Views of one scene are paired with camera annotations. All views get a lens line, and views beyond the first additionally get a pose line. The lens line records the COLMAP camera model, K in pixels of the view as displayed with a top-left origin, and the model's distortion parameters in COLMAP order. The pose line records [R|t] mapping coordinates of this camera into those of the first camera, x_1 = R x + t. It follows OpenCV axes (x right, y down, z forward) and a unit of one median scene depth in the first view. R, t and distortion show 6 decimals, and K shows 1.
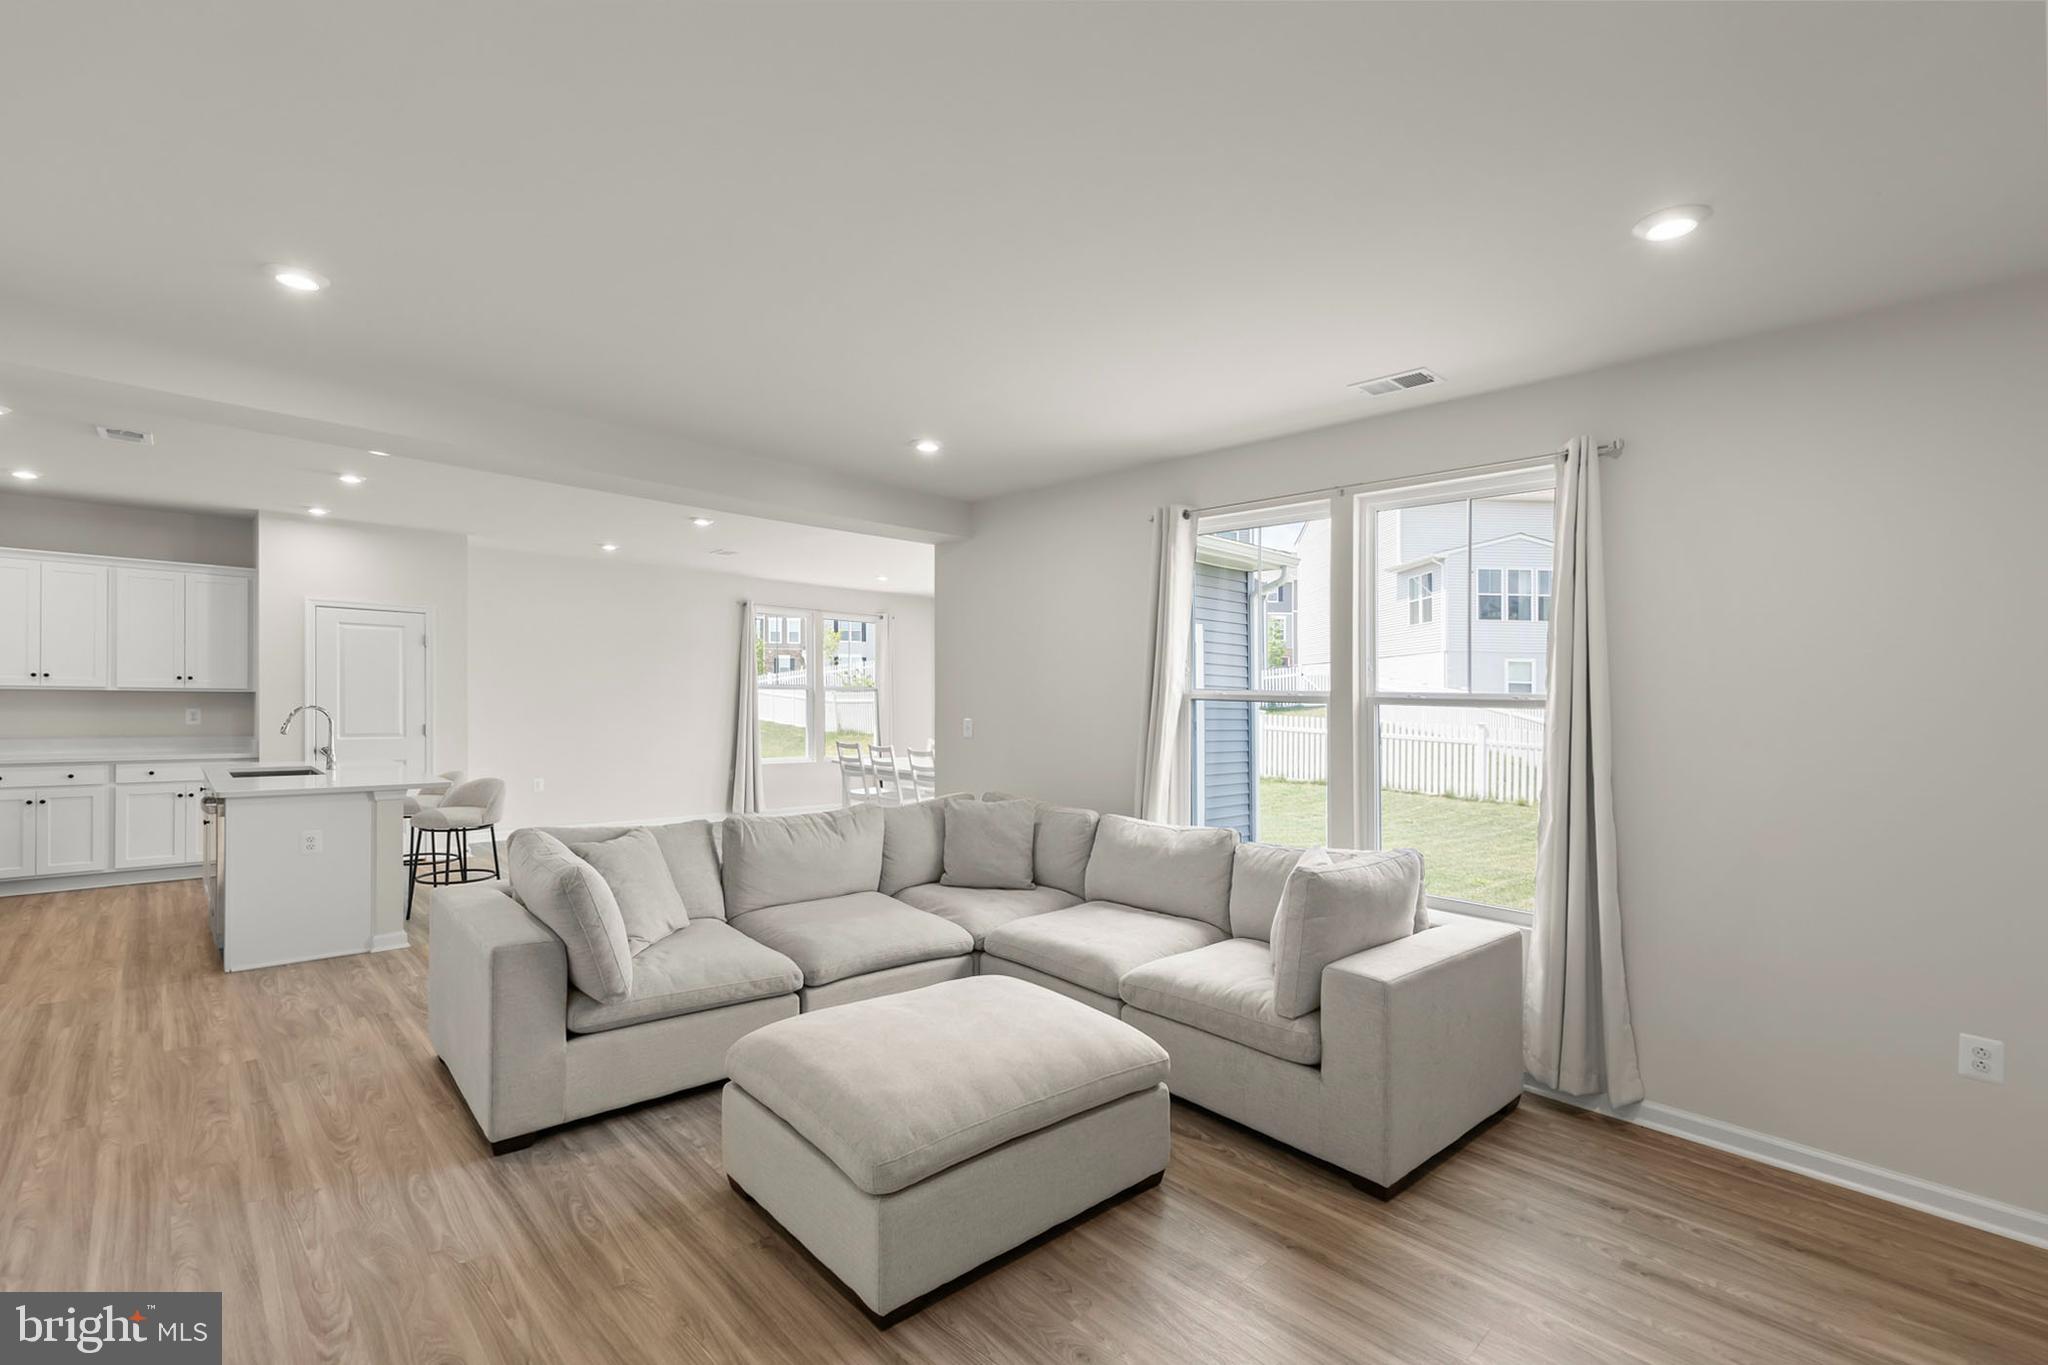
lens RADIAL K [[872.8, 0, 1041.4], [0, 872.8, 718.4], [0, 0, 1]] dist [0.002212, -0.000055]
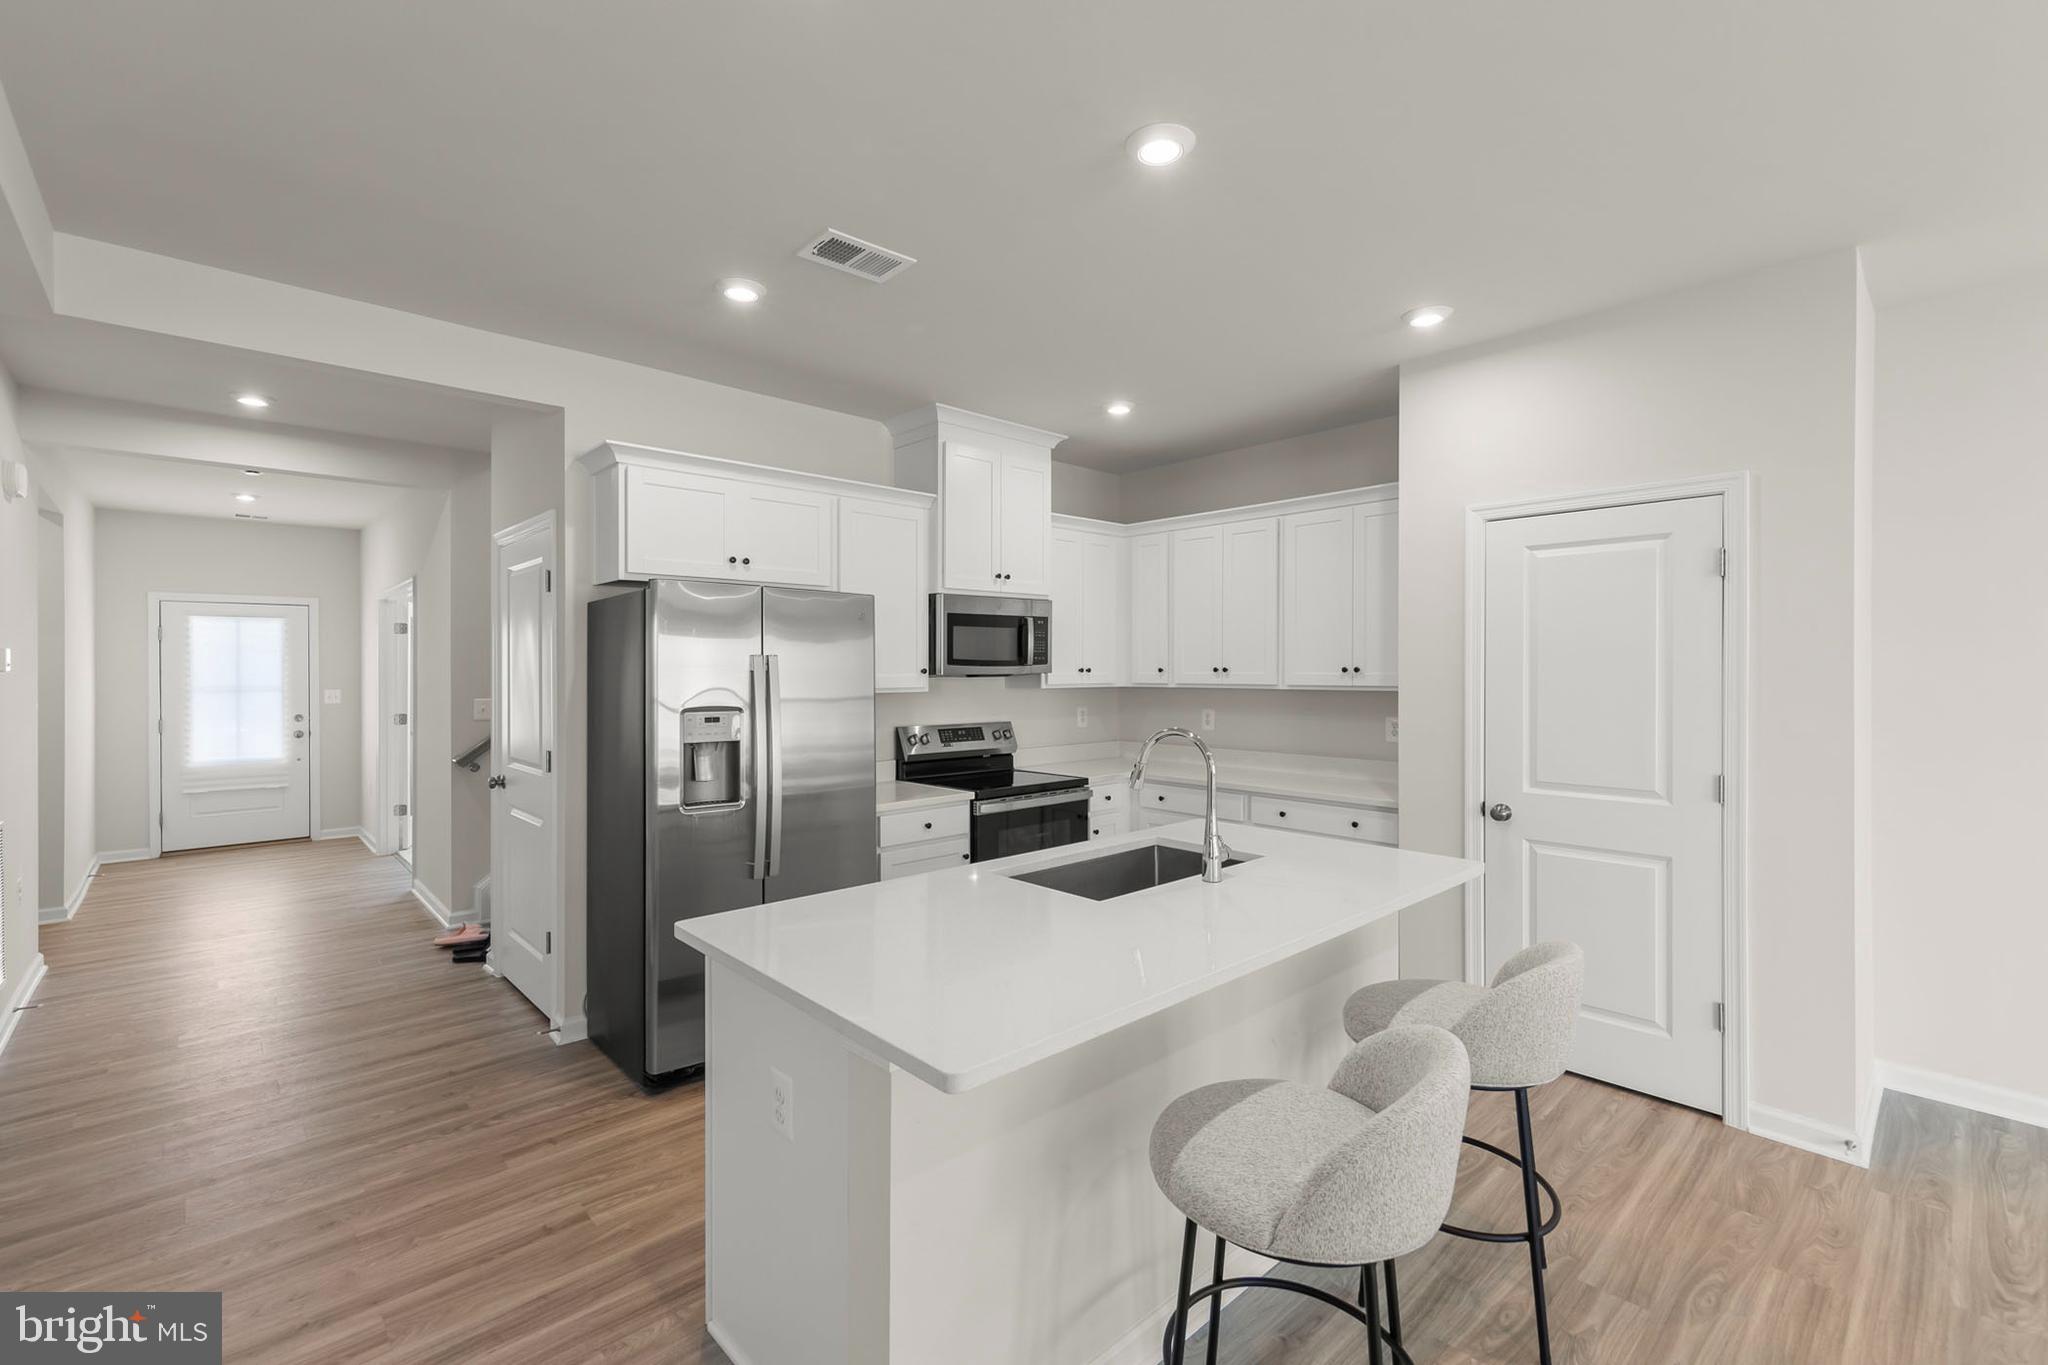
lens RADIAL K [[867.8, 0, 969.1], [0, 867.8, 669.5], [0, 0, 1]] dist [0.000099, -0.000037]
pose [[-0.071558, -0.020271, -0.997230, -0.208441], [-0.026573, 0.999477, -0.018410, -0.017620], [0.997082, 0.025182, -0.072059, 0.492047]]
